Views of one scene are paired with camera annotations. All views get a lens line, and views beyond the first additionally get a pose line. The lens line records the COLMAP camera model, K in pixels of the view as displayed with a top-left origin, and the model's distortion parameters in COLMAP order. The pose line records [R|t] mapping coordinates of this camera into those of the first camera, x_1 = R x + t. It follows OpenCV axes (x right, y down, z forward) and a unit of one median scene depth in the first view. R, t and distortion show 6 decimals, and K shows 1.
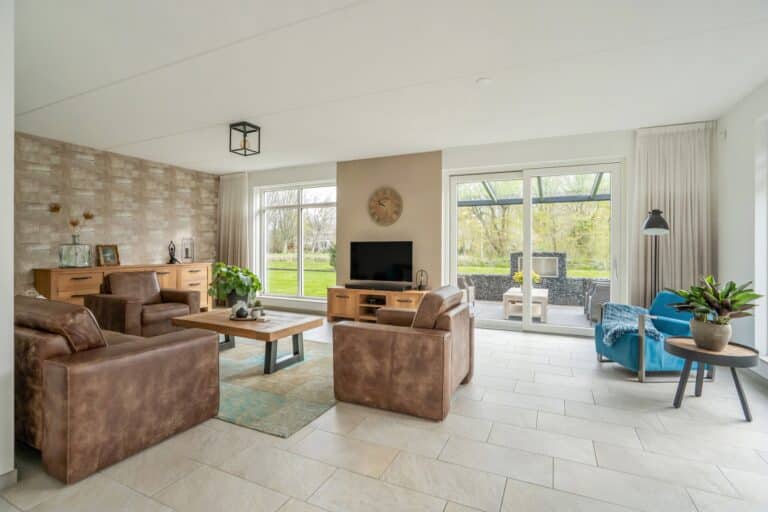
lens RADIAL K [[359.5, 0, 387.2], [0, 359.5, 255.6], [0, 0, 1]] dist [-0.002942, 0.000173]
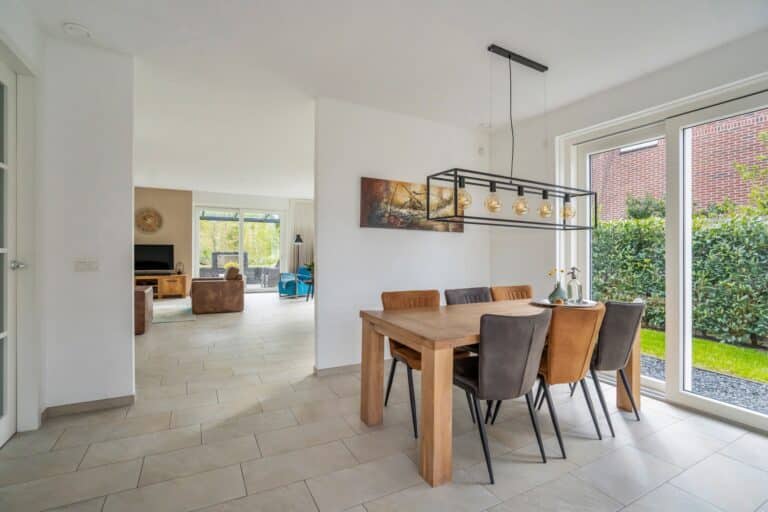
lens RADIAL K [[359.5, 0, 387.2], [0, 359.5, 255.6], [0, 0, 1]] dist [-0.002942, 0.000173]
pose [[0.596639, -0.008013, 0.802470, -0.654146], [0.009033, 0.999954, 0.003269, 0.012377], [-0.802459, 0.005299, 0.596684, -0.729297]]
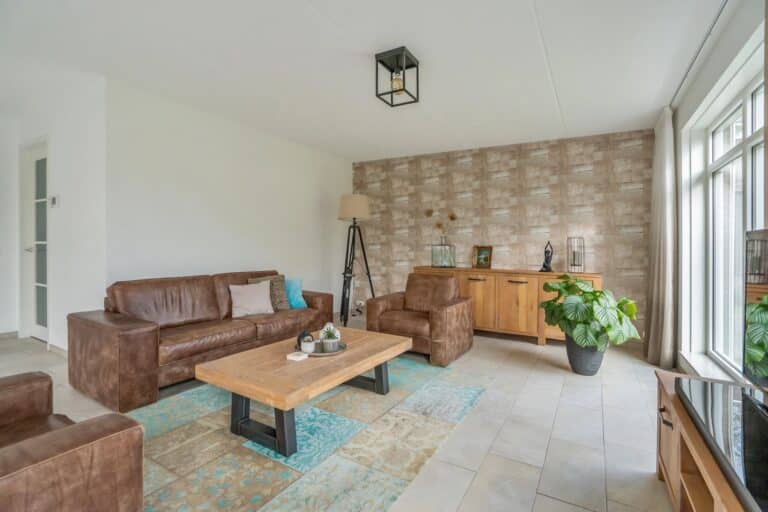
lens RADIAL K [[363.4, 0, 396.5], [0, 363.4, 257.4], [0, 0, 1]] dist [-0.026259, 0.000245]
pose [[-0.076204, 0.022902, -0.996829, 0.195712], [-0.038618, 0.998918, 0.025903, -0.015884], [0.996344, 0.040469, -0.075237, 0.838111]]
